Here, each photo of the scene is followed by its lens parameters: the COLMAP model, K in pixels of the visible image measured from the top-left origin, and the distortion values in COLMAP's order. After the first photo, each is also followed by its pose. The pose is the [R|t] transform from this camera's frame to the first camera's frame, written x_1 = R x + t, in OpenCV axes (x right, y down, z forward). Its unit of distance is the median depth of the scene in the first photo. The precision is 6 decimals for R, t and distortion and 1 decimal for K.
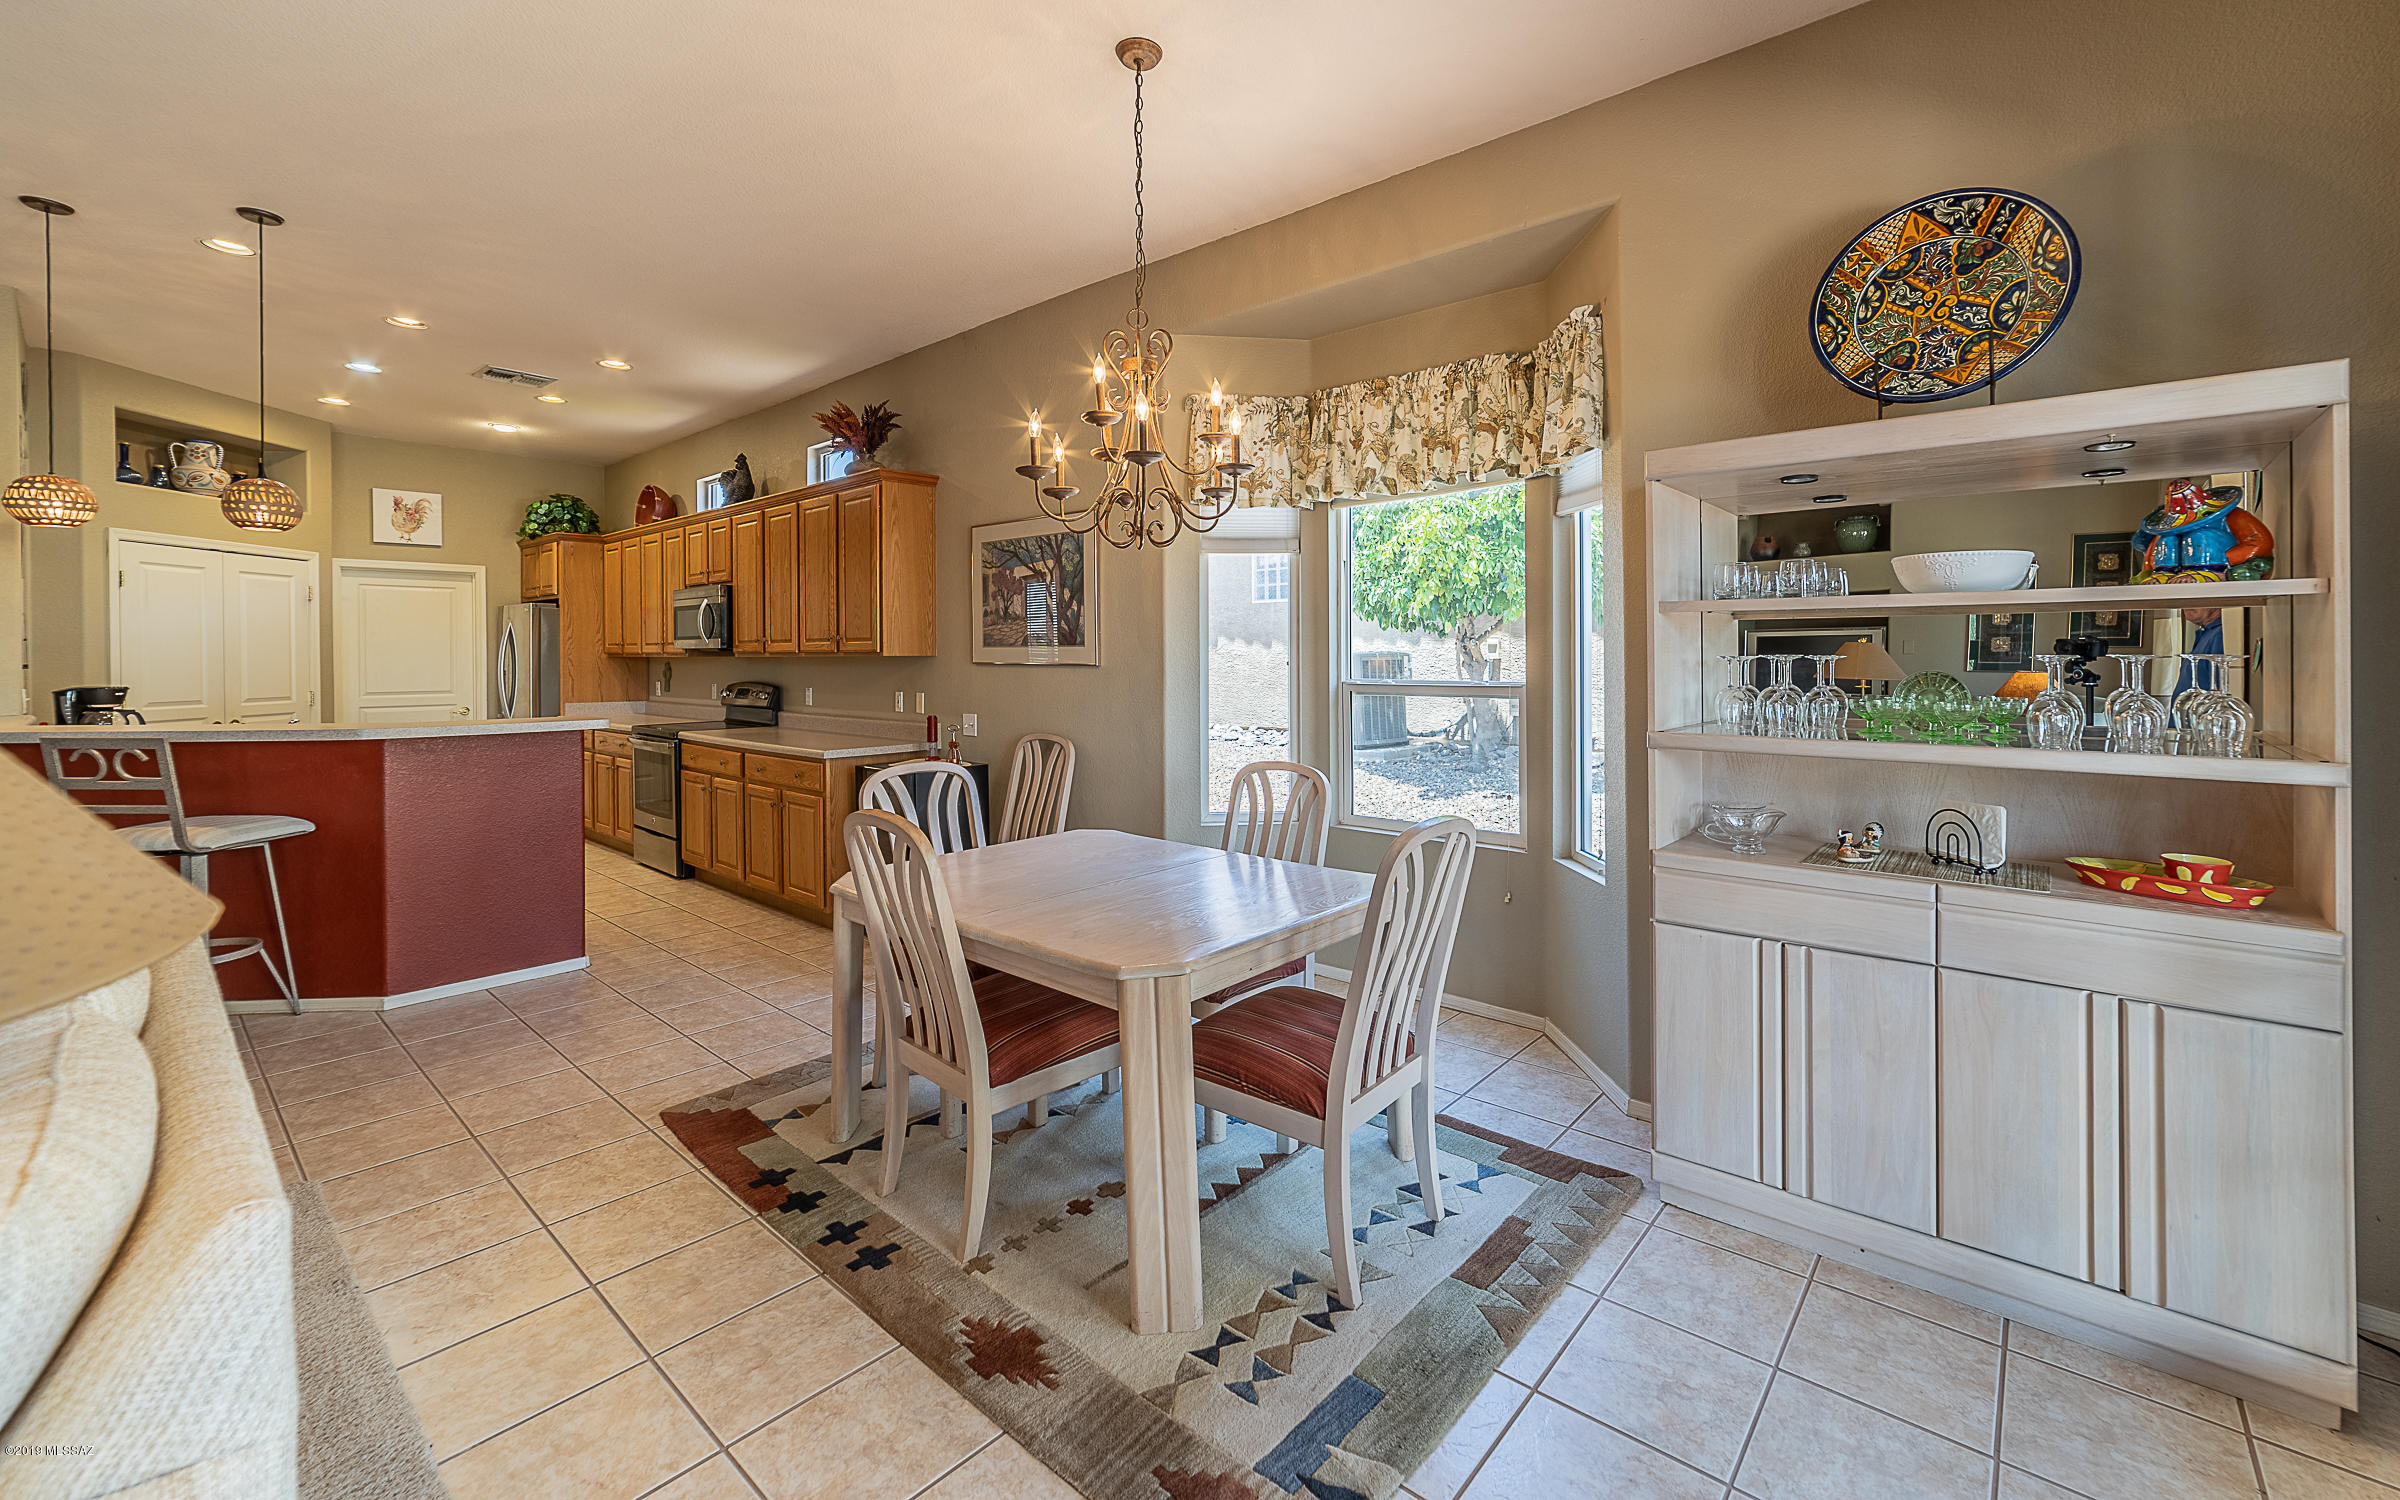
lens RADIAL K [[960.8, 0, 1265.3], [0, 960.8, 683.9], [0, 0, 1]] dist [-0.007688, 0.000349]
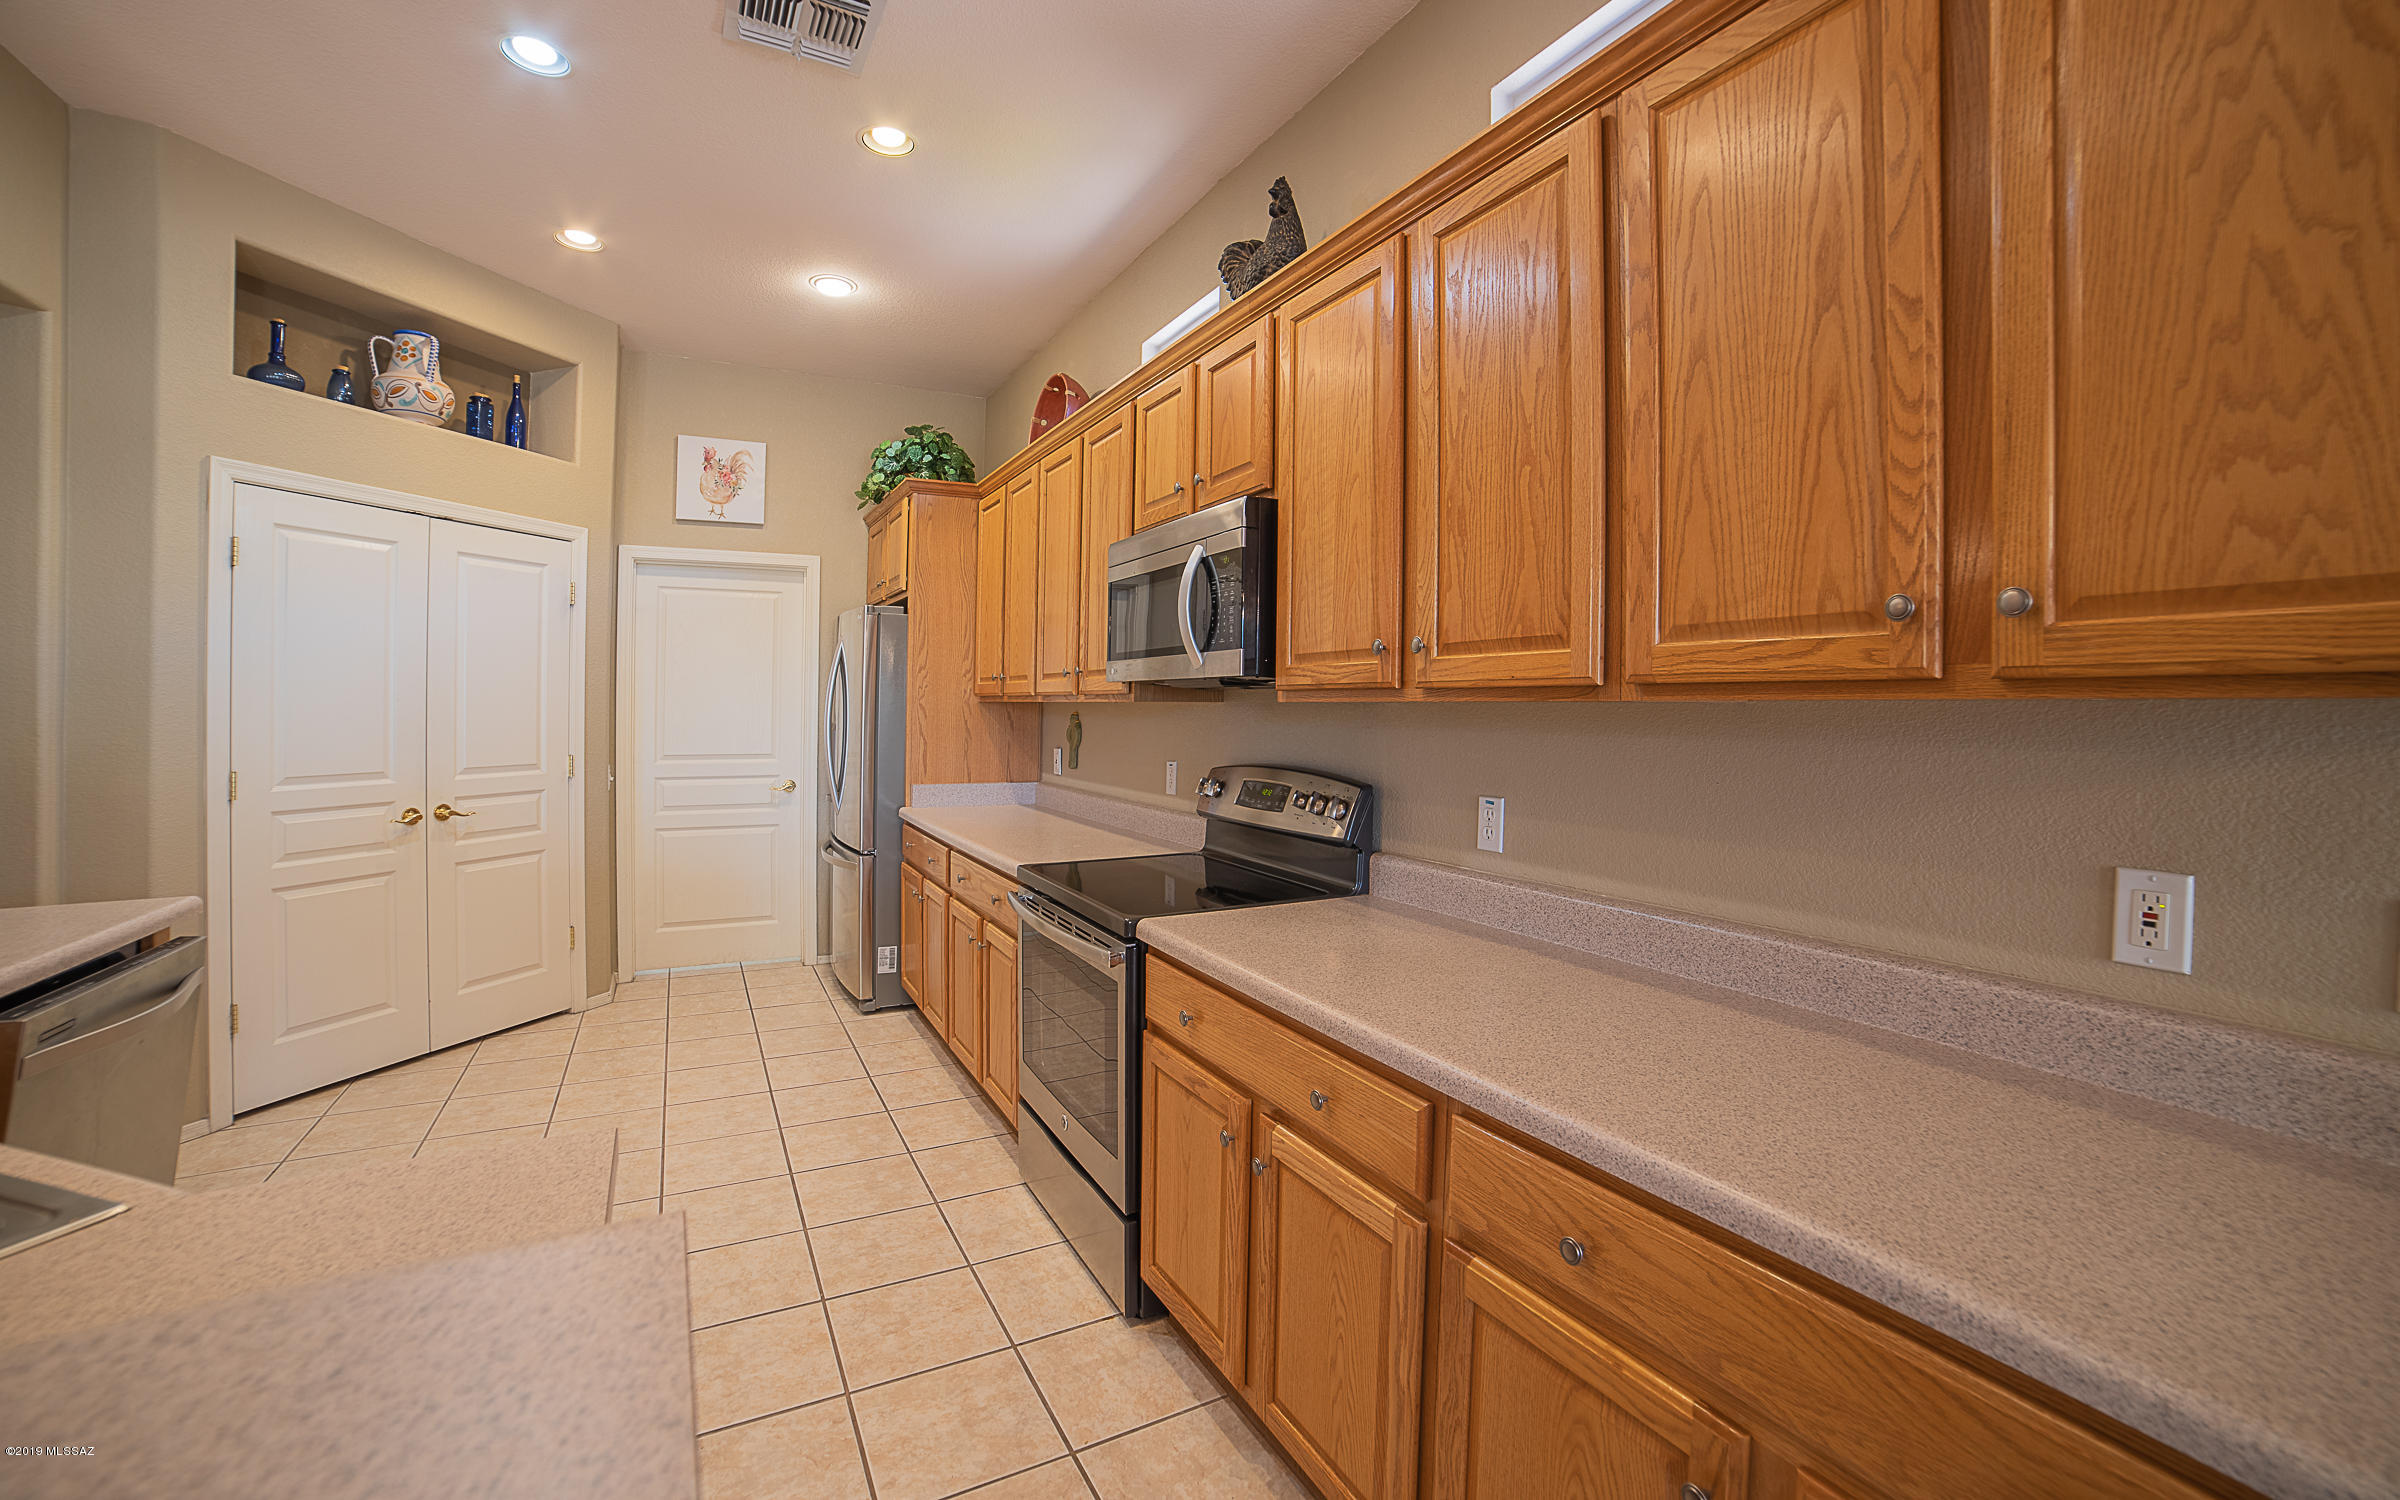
lens RADIAL K [[959.0, 0, 1204.5], [0, 959.0, 709.2], [0, 0, 1]] dist [-0.067817, 0.000384]
pose [[0.927557, 0.007895, -0.373597, -0.546121], [-0.017702, 0.999583, -0.022828, -0.020879], [0.373261, 0.027787, 0.927310, 0.813849]]
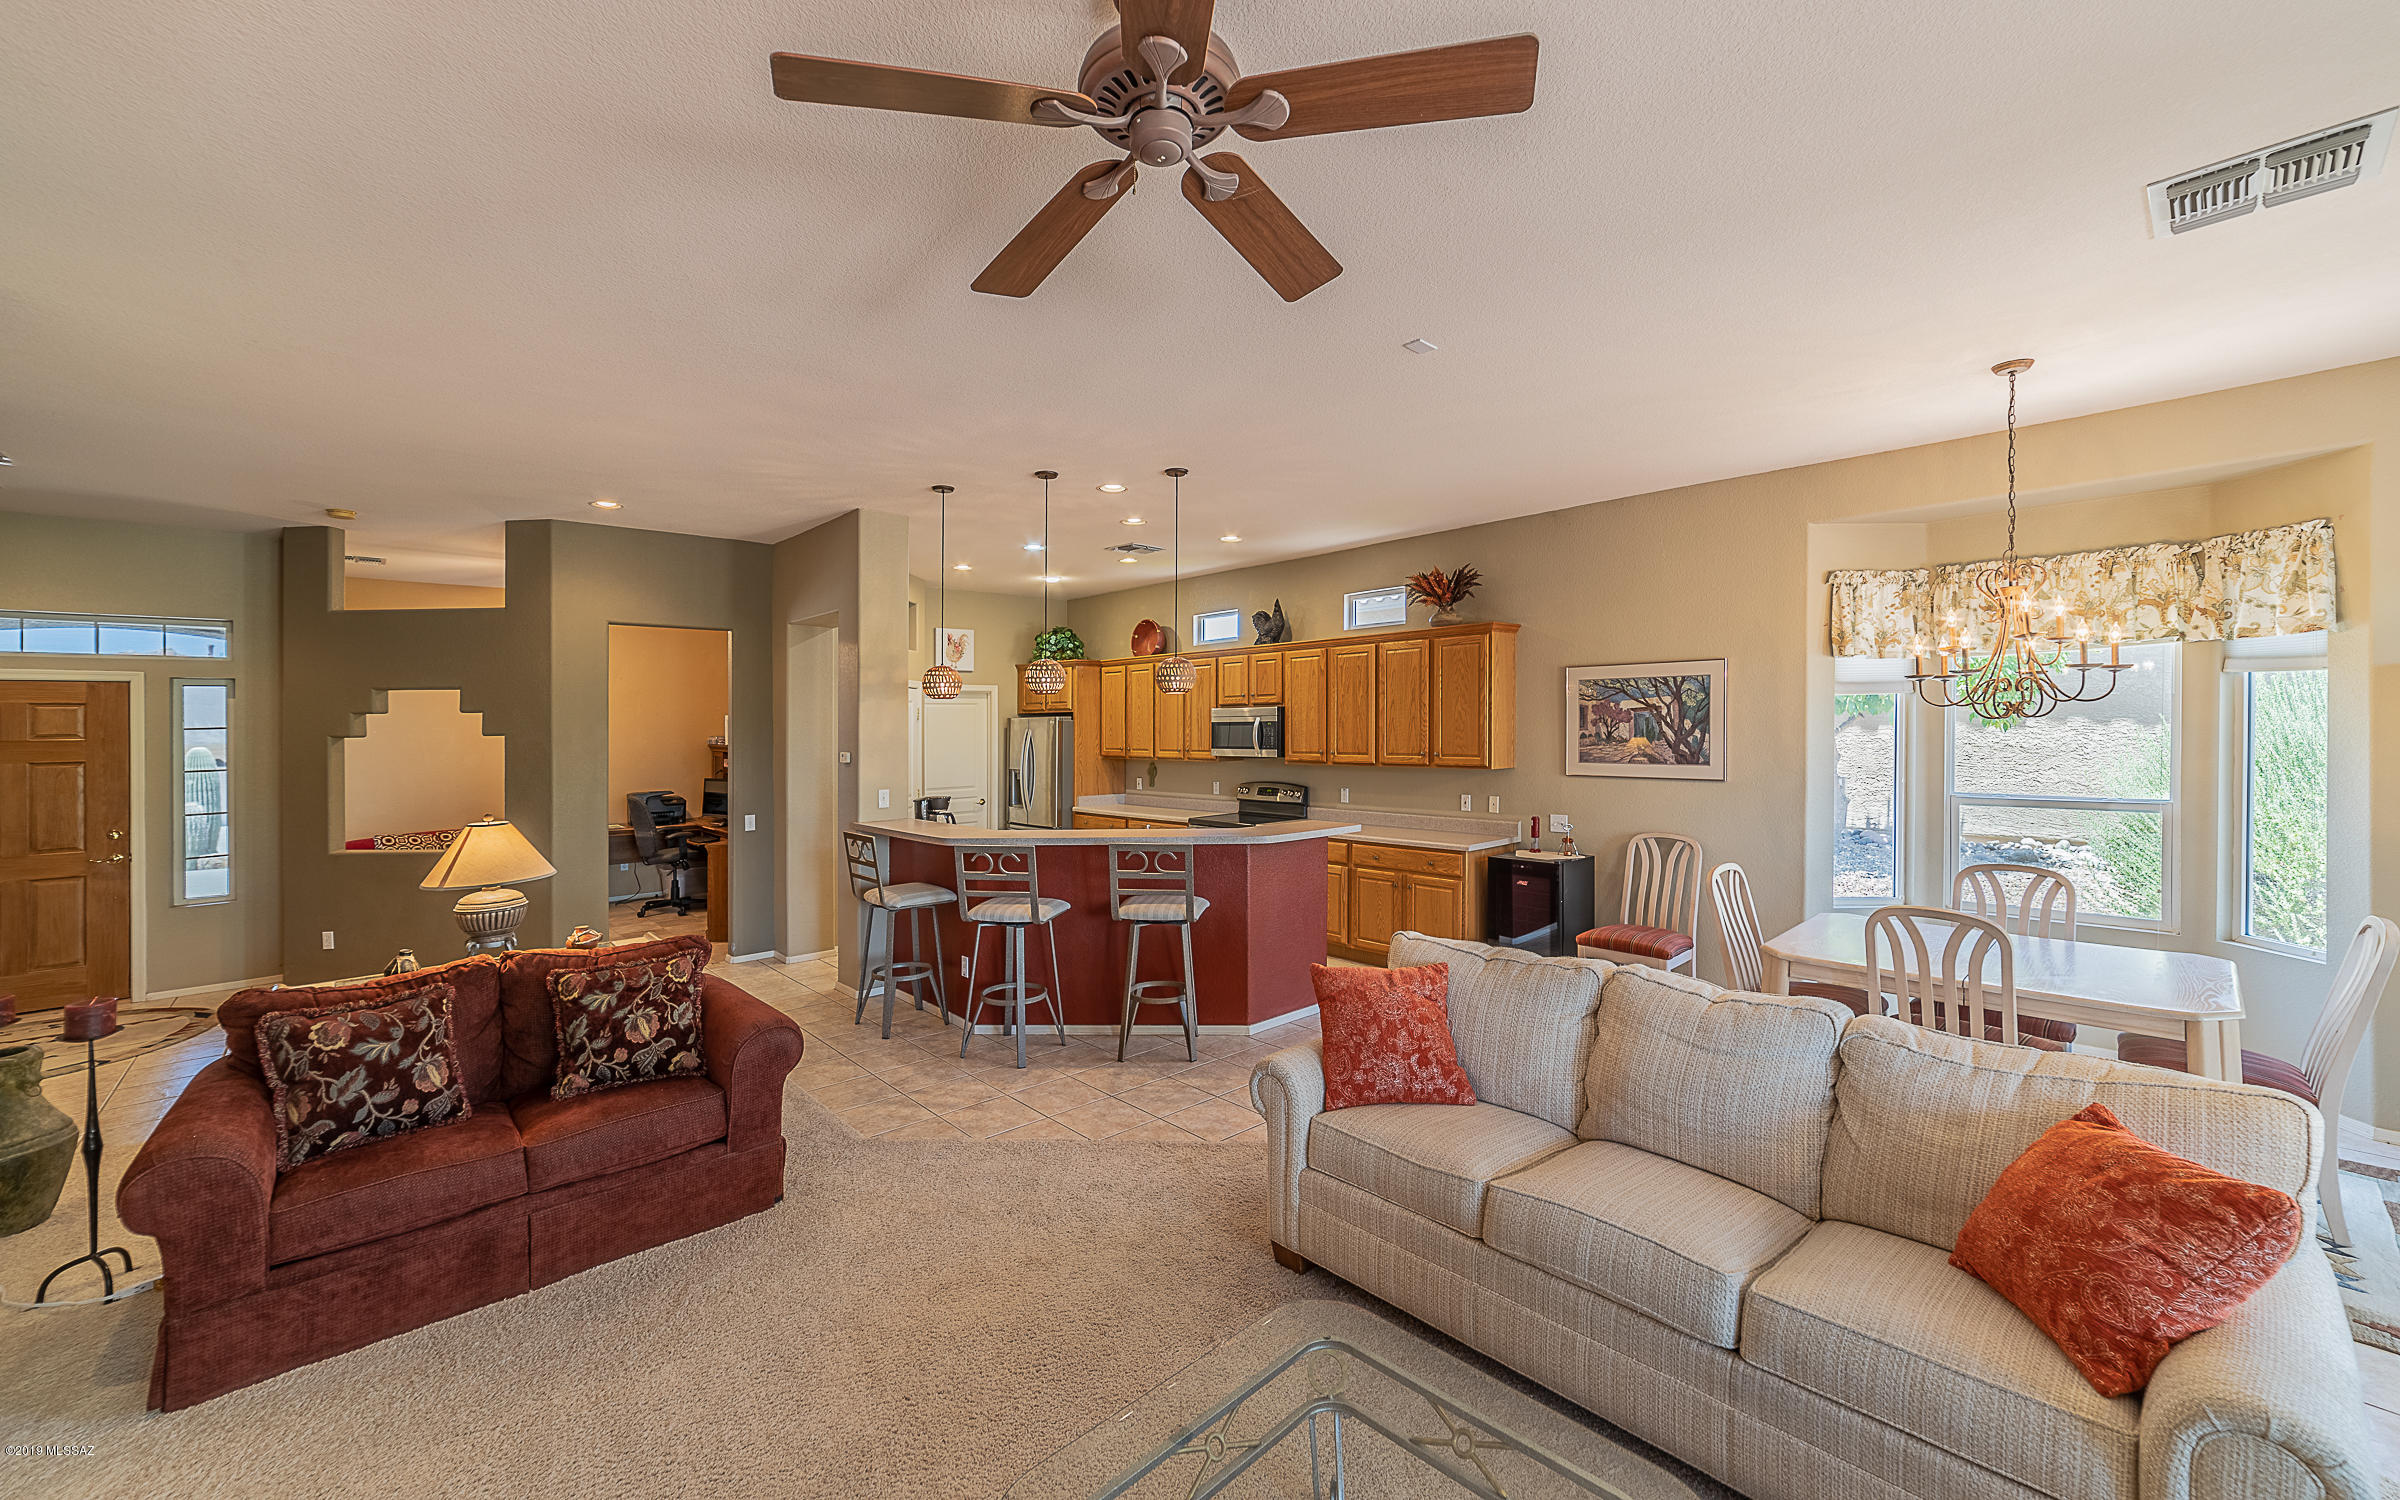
lens RADIAL K [[957.9, 0, 1167.5], [0, 957.9, 733.2], [0, 0, 1]] dist [-0.036757, 0.016538]
pose [[0.986808, -0.010750, -0.161541, -0.614477], [0.008133, 0.999825, -0.016848, -0.059347], [0.161693, 0.015312, 0.986722, -0.312003]]
